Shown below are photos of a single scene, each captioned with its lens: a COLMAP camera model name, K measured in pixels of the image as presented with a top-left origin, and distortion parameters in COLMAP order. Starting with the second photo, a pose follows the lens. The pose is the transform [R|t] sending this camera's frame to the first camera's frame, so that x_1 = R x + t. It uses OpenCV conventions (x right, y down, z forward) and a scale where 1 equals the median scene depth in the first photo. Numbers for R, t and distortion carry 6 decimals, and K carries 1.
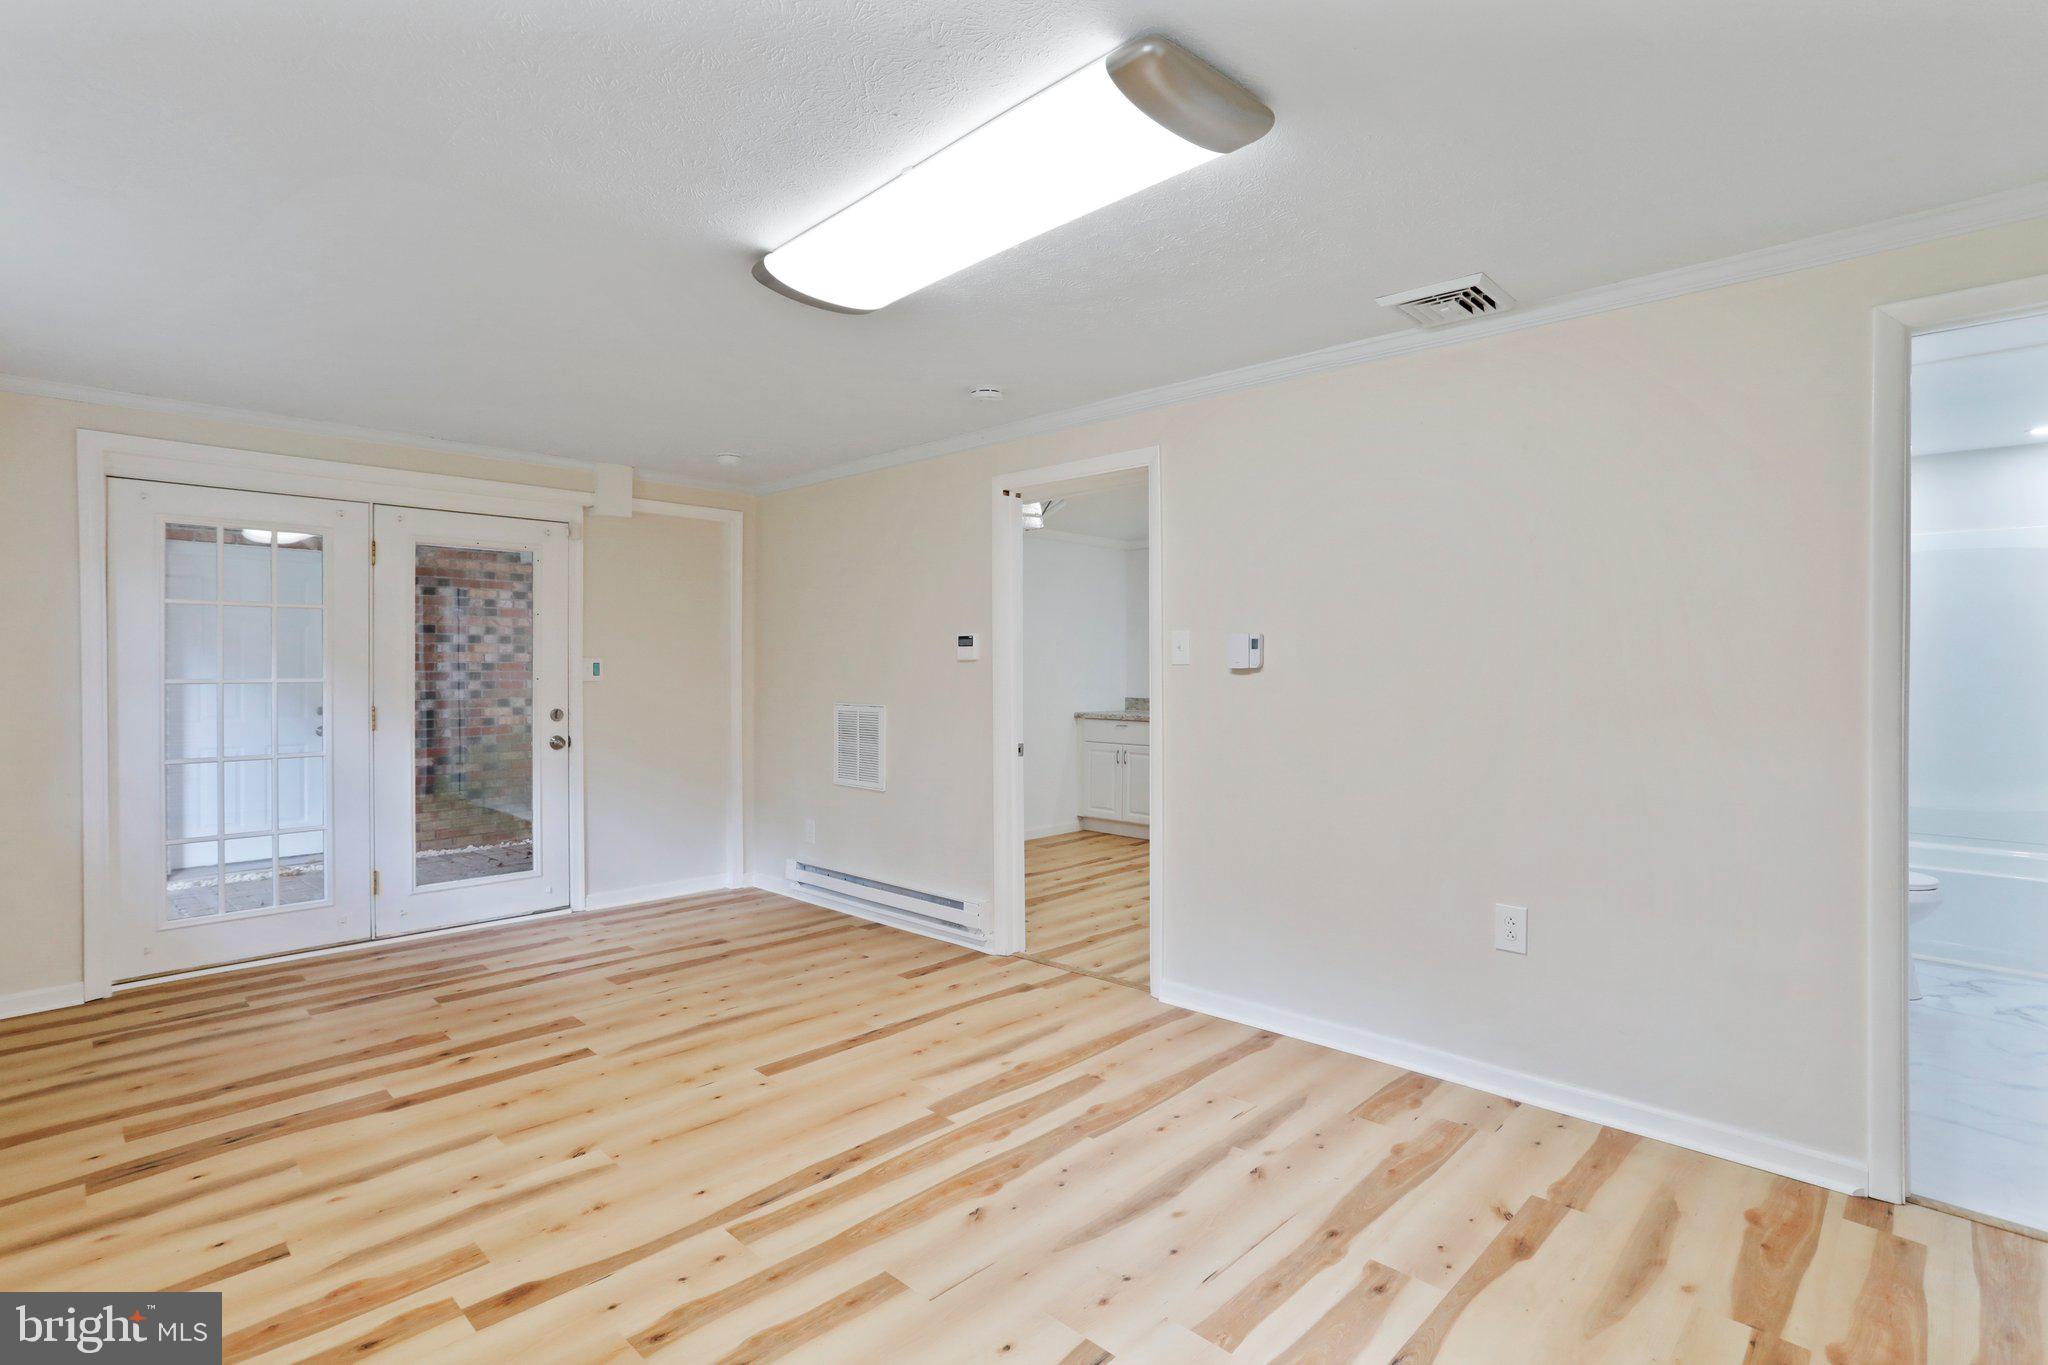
lens RADIAL K [[990.9, 0, 1012.8], [0, 990.9, 667.8], [0, 0, 1]] dist [-0.046138, 0.016243]
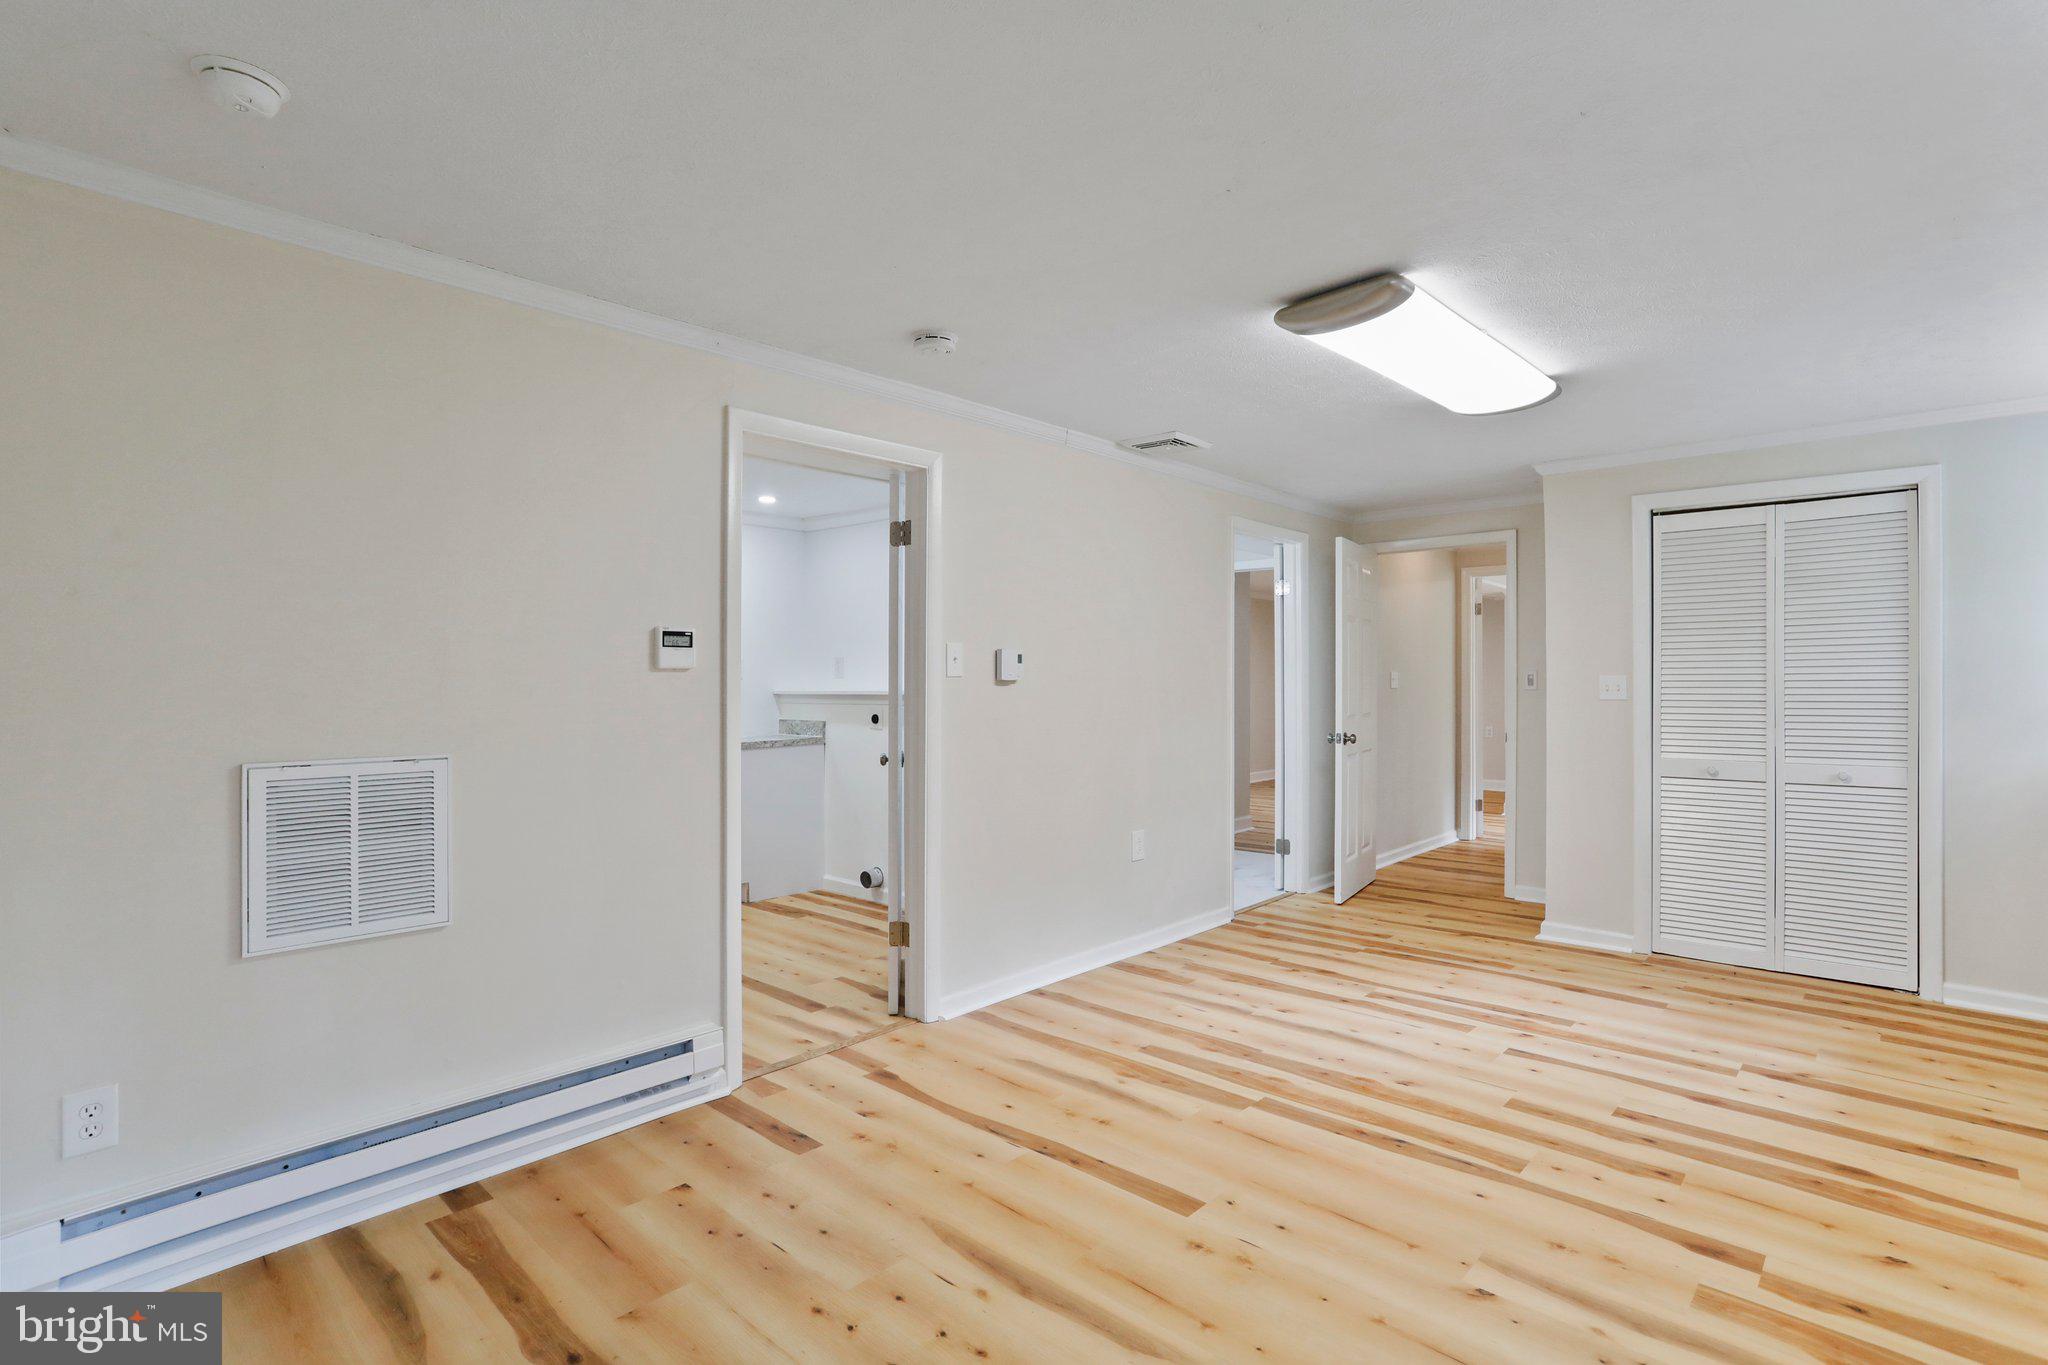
lens RADIAL K [[990.9, 0, 1015.8], [0, 990.9, 684.5], [0, 0, 1]] dist [-0.046138, 0.016243]
pose [[-0.024815, -0.001463, 0.999691, -1.017580], [0.003058, 0.999994, 0.001540, 0.004049], [-0.999687, 0.003096, -0.024810, 1.165581]]
